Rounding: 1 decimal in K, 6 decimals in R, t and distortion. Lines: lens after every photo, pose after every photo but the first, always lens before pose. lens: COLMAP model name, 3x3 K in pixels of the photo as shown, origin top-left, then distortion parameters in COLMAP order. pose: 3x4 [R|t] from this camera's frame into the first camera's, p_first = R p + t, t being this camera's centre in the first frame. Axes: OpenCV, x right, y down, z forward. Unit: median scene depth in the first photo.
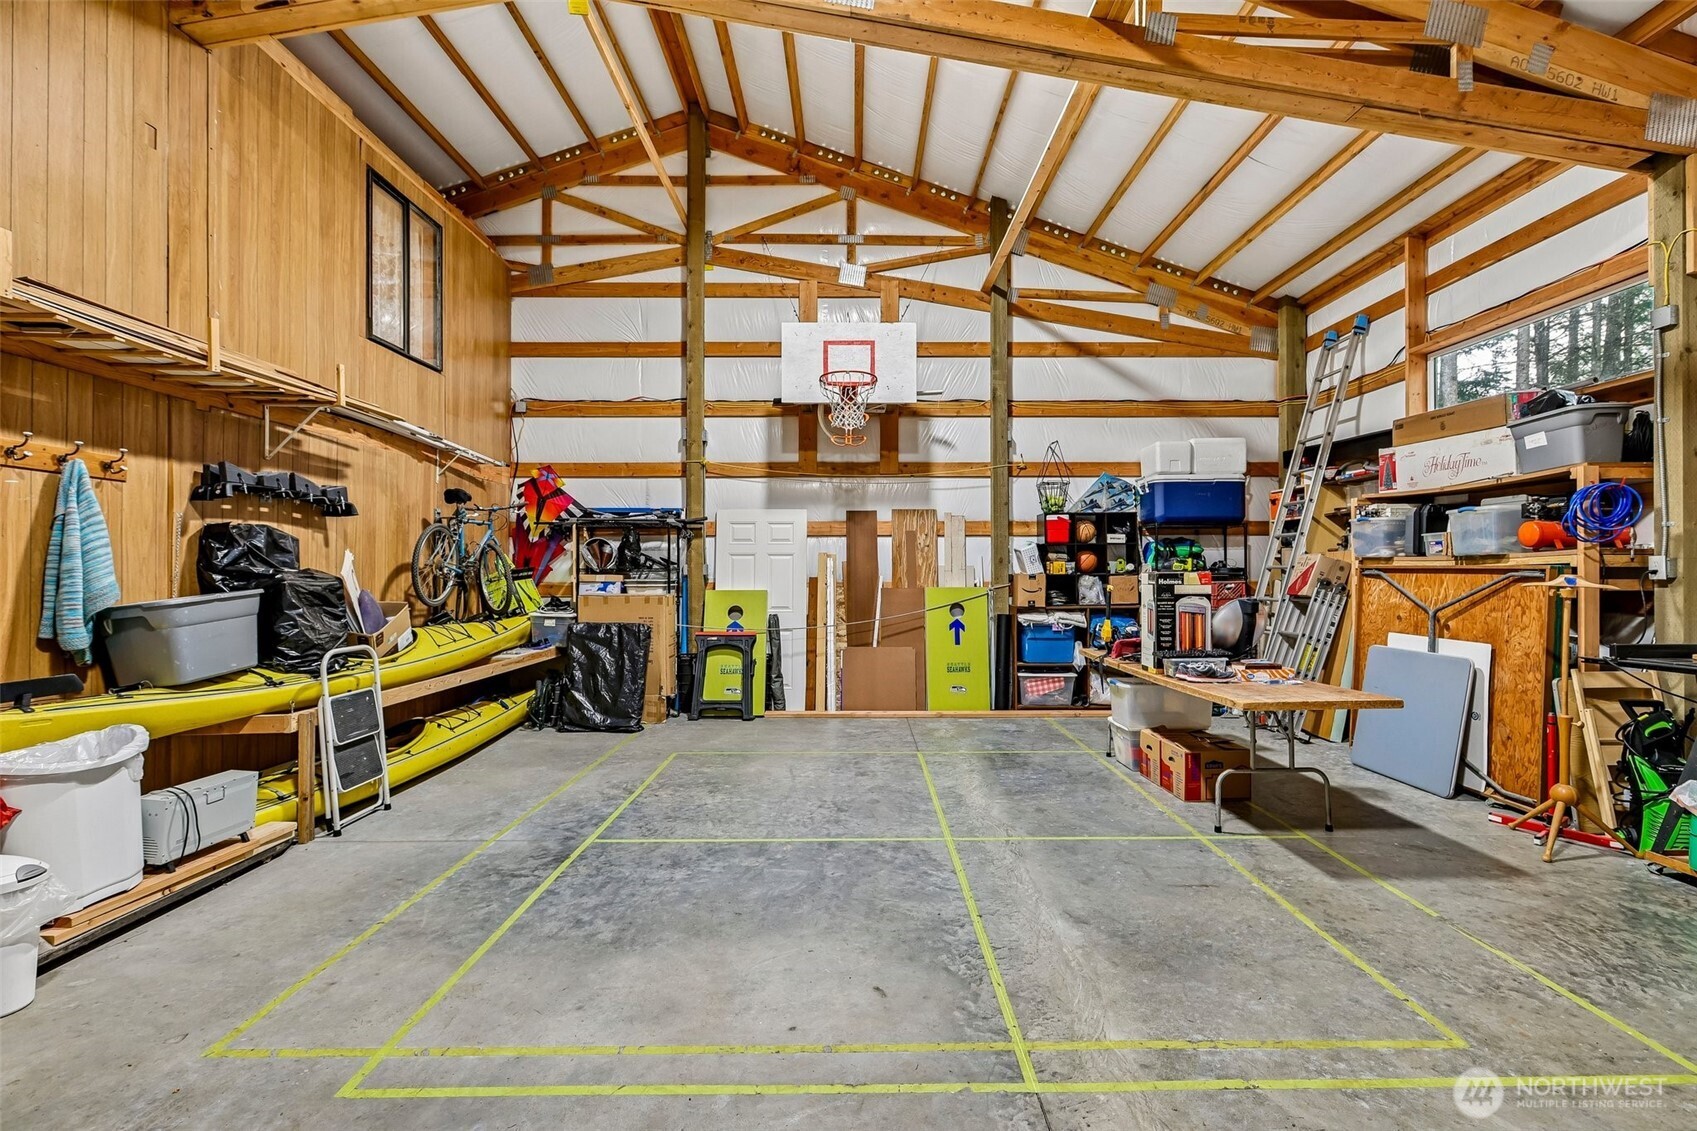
lens RADIAL K [[748.4, 0, 863.7], [0, 748.4, 566.0], [0, 0, 1]] dist [-0.003975, 0.002915]
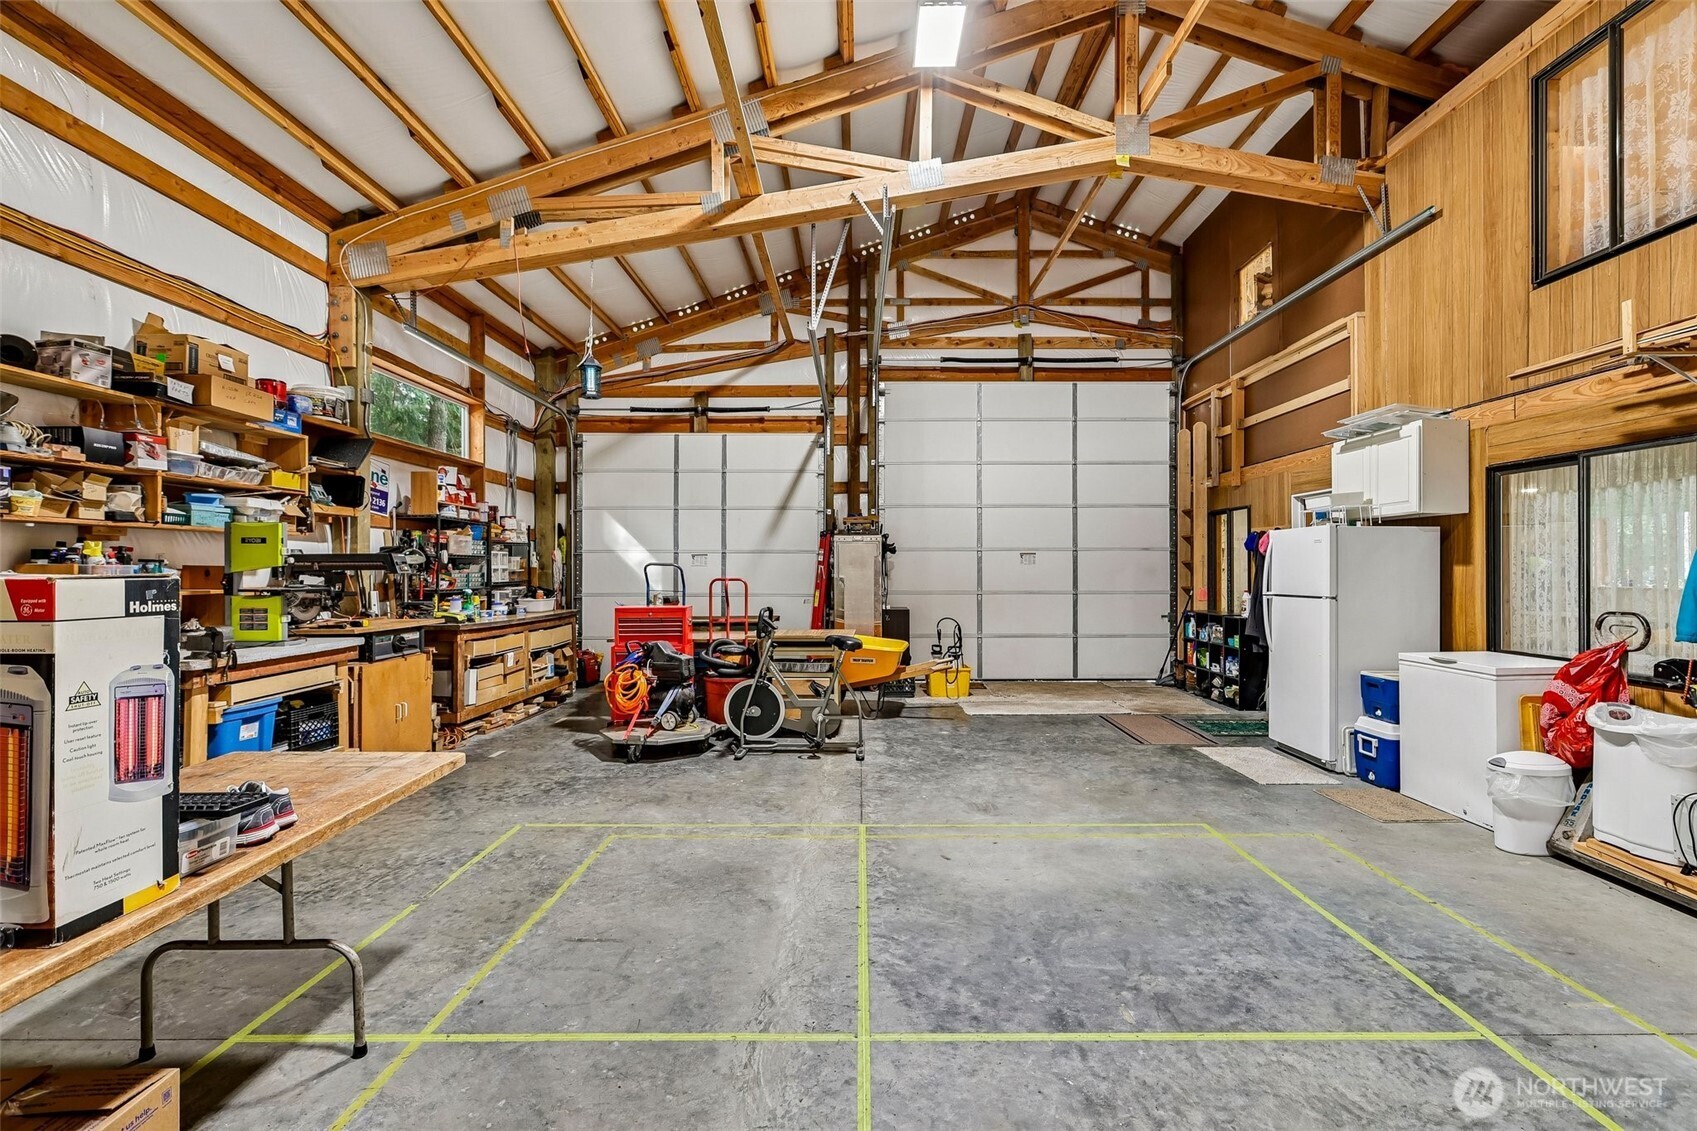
lens RADIAL K [[748.4, 0, 858.6], [0, 748.4, 566.8], [0, 0, 1]] dist [-0.003975, 0.002915]
pose [[-0.999897, 0.004019, 0.013757, 0.103108], [0.003908, 0.999960, -0.008063, 0.009374], [-0.013789, -0.008009, -0.999873, 1.499869]]
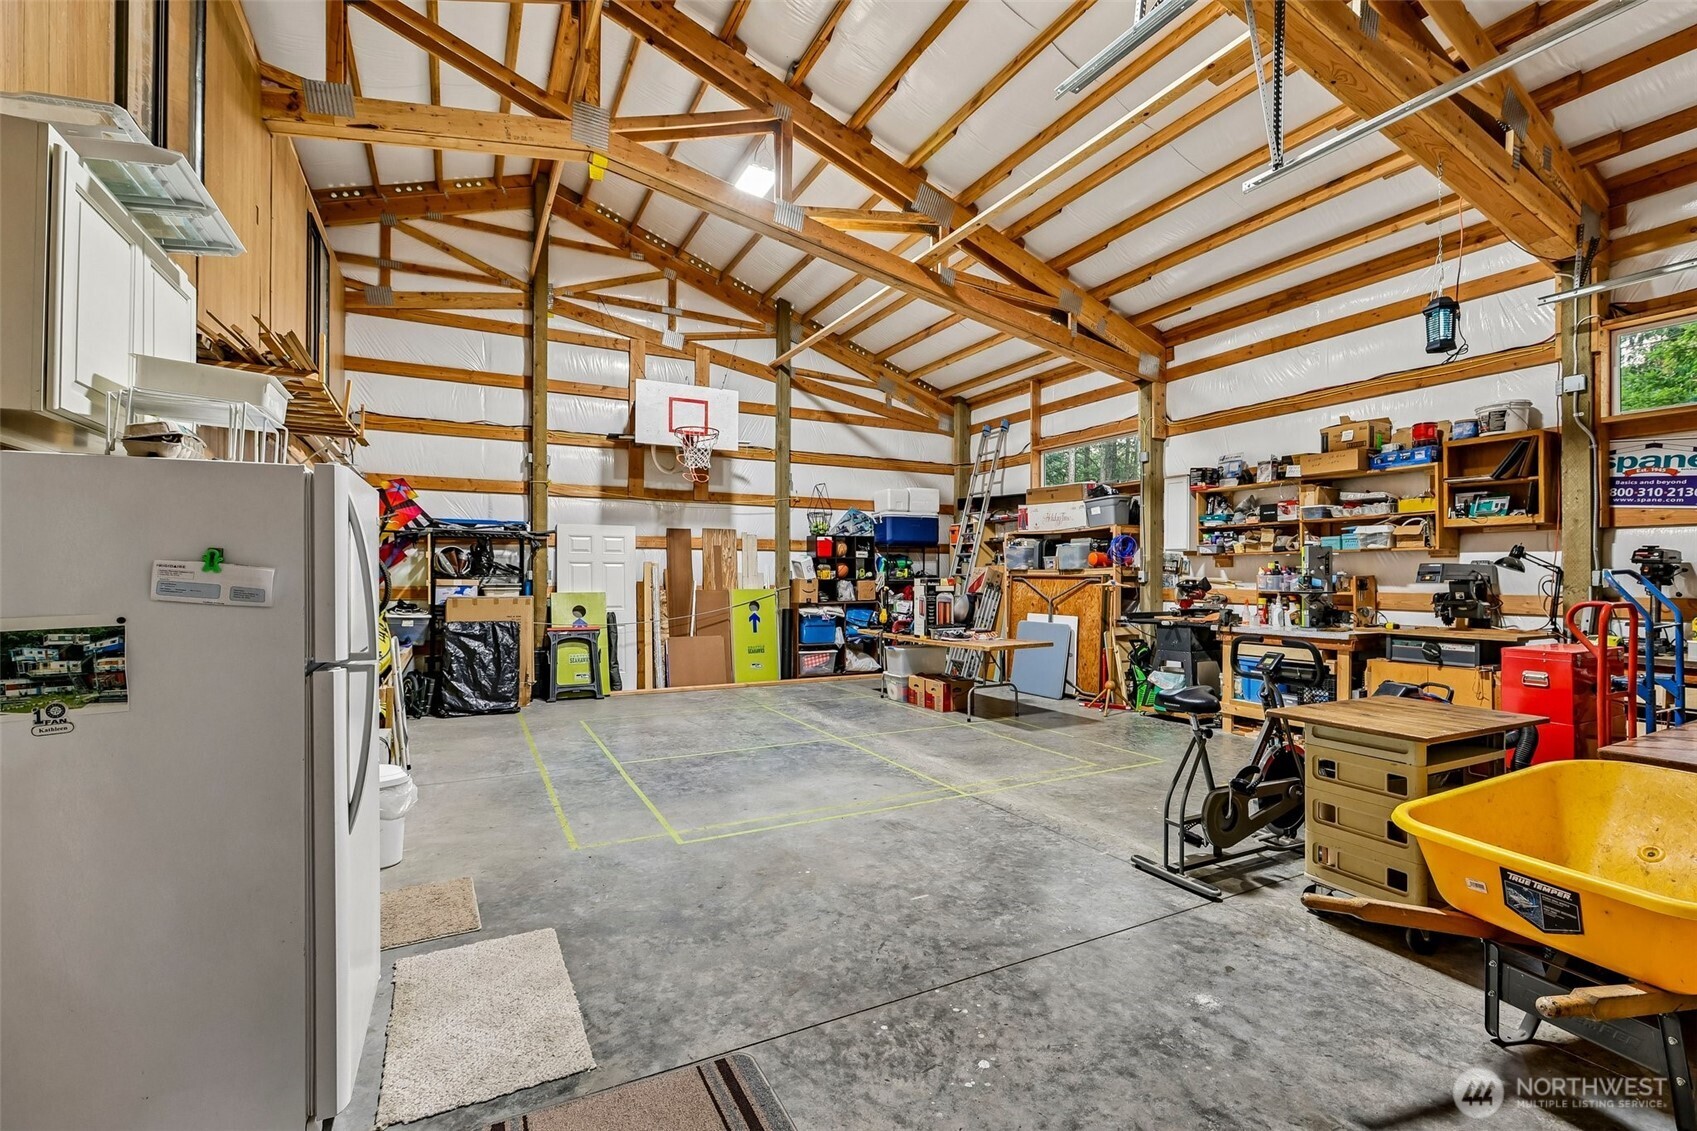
lens RADIAL K [[748.4, 0, 864.3], [0, 748.4, 568.5], [0, 0, 1]] dist [-0.003975, 0.002915]
pose [[0.884008, 0.007778, 0.467407, -0.587991], [-0.006185, 0.999969, -0.004941, -0.005139], [-0.467431, 0.001477, 0.884028, -0.475233]]
